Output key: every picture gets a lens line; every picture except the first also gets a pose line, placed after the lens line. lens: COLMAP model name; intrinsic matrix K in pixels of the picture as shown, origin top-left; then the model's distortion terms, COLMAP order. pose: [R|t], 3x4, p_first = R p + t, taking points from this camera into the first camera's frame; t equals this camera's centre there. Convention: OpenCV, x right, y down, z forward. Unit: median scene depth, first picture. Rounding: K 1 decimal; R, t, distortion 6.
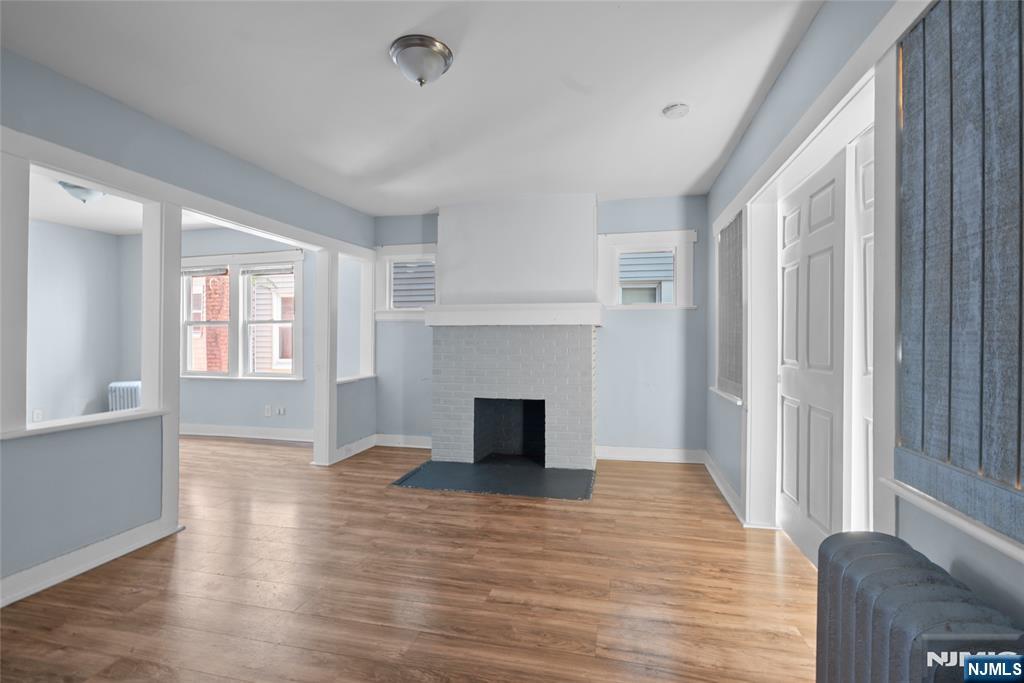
lens RADIAL K [[469.3, 0, 512.9], [0, 469.3, 337.4], [0, 0, 1]] dist [0.003400, 0.000302]
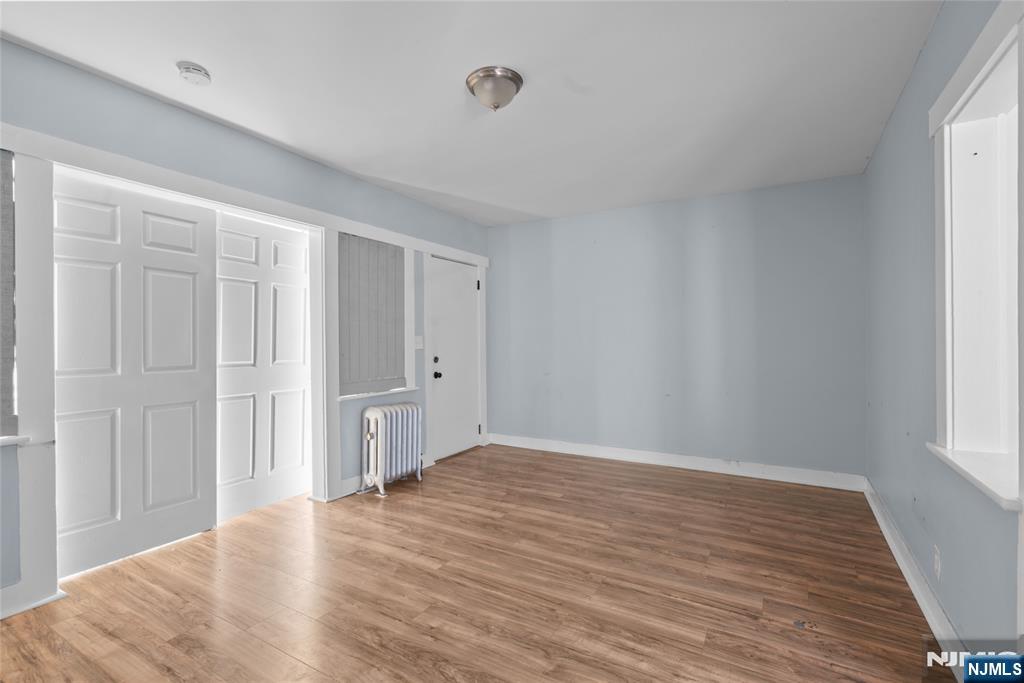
lens RADIAL K [[469.3, 0, 510.0], [0, 469.3, 342.8], [0, 0, 1]] dist [0.003400, 0.000302]
pose [[-0.956822, 0.004454, 0.290640, -0.508659], [0.003194, 0.999983, -0.004810, 0.009195], [-0.290657, -0.003674, -0.956820, 1.915722]]
